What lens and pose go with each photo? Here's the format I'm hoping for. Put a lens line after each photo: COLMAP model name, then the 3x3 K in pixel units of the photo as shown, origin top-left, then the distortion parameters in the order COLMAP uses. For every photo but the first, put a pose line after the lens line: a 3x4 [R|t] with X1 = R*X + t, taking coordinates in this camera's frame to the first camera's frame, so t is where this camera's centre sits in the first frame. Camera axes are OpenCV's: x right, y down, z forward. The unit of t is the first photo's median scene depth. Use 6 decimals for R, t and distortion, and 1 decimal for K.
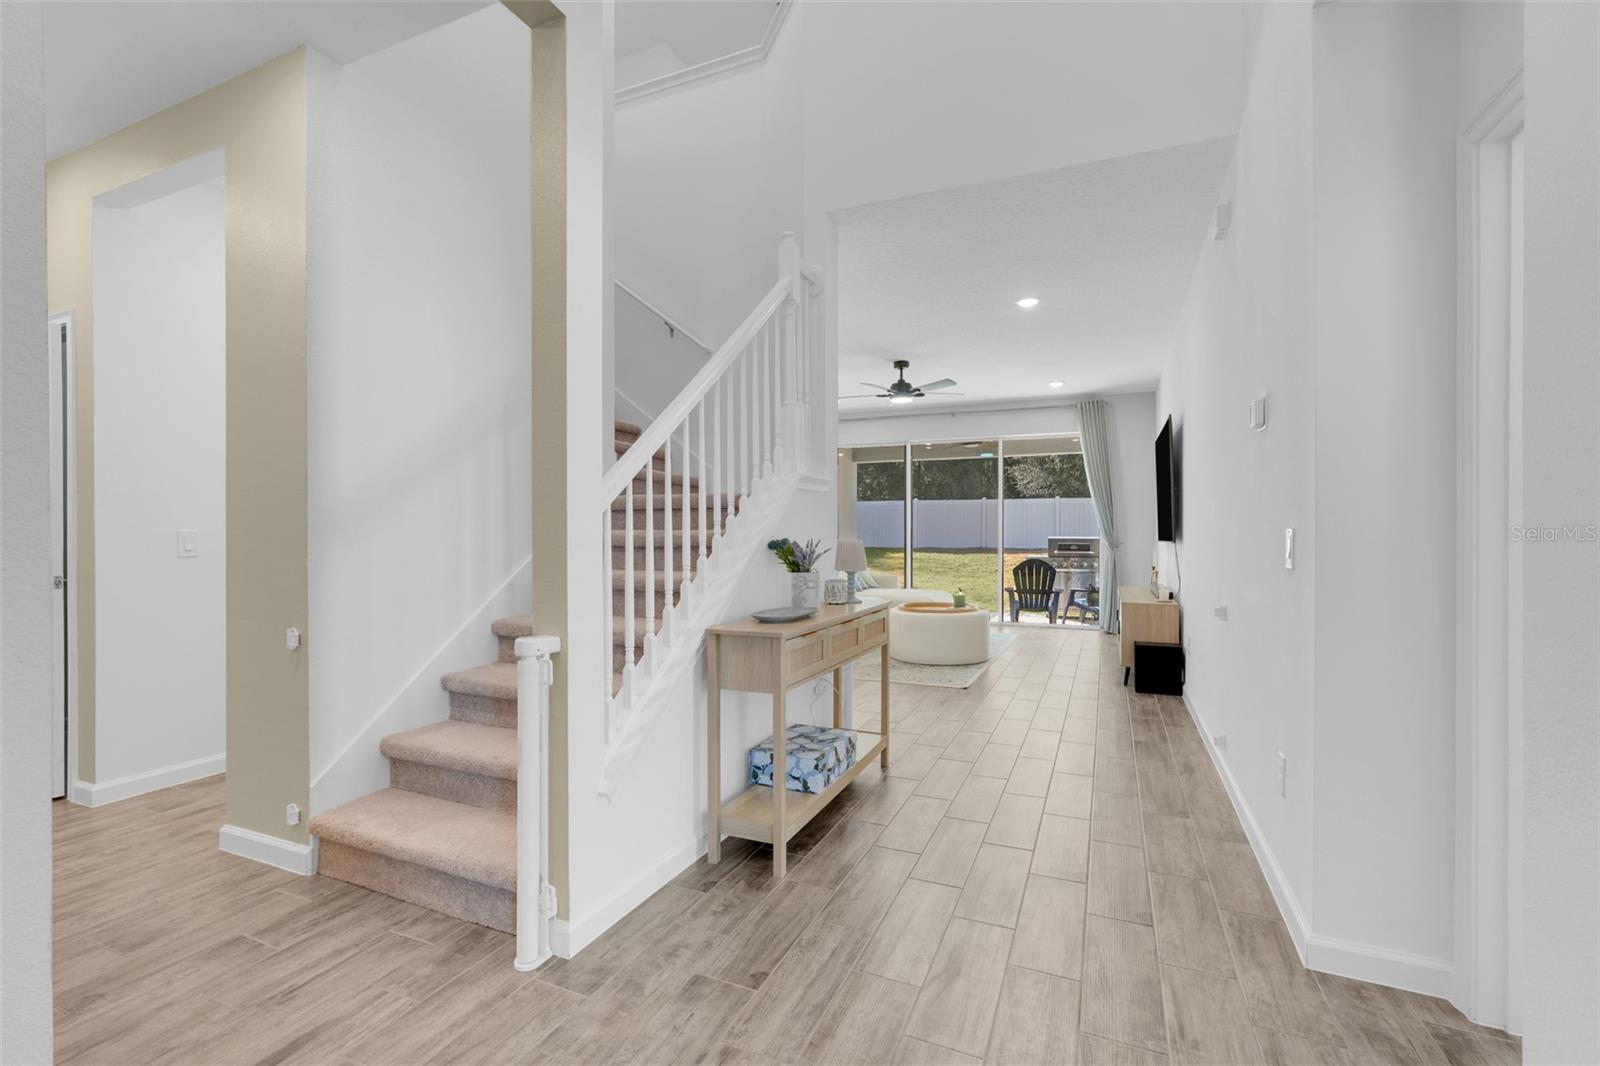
lens RADIAL K [[703.7, 0, 795.5], [0, 703.7, 535.4], [0, 0, 1]] dist [-0.012336, -0.000162]
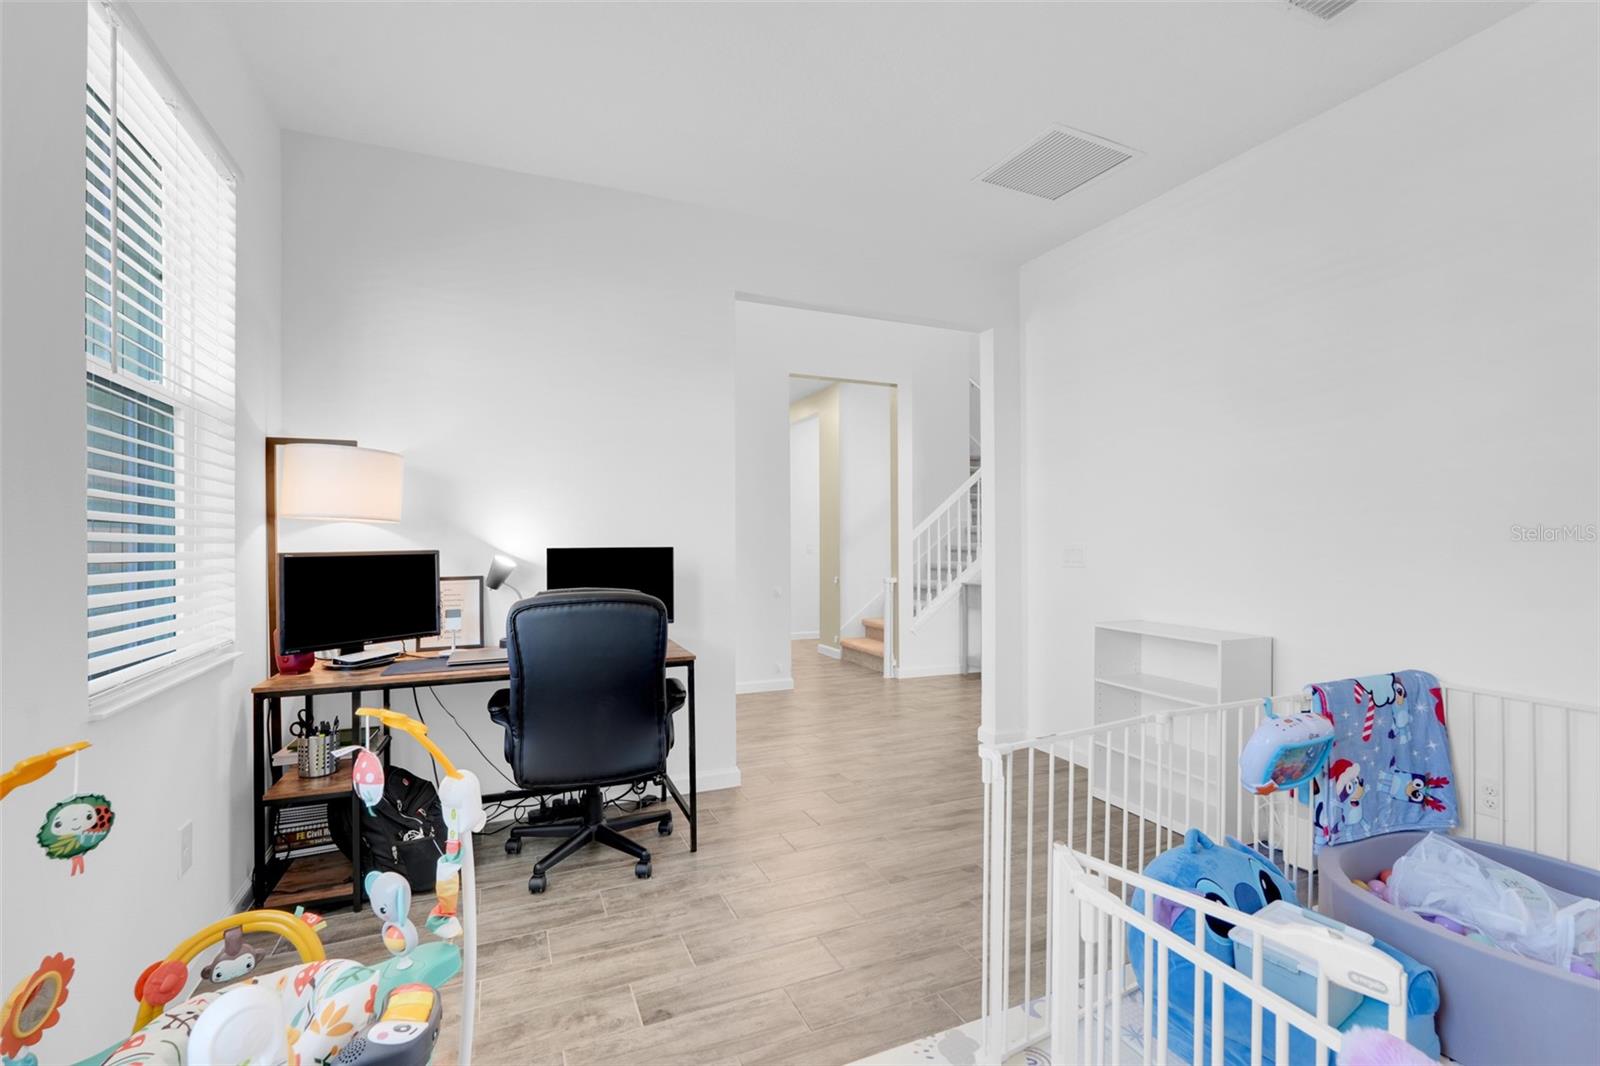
lens RADIAL K [[703.7, 0, 795.5], [0, 703.7, 535.4], [0, 0, 1]] dist [-0.012336, -0.000162]
pose [[0.738595, -0.002778, -0.674144, 1.314533], [-0.000043, 0.999991, -0.004168, -0.051617], [0.674150, 0.003108, 0.738588, -1.500779]]
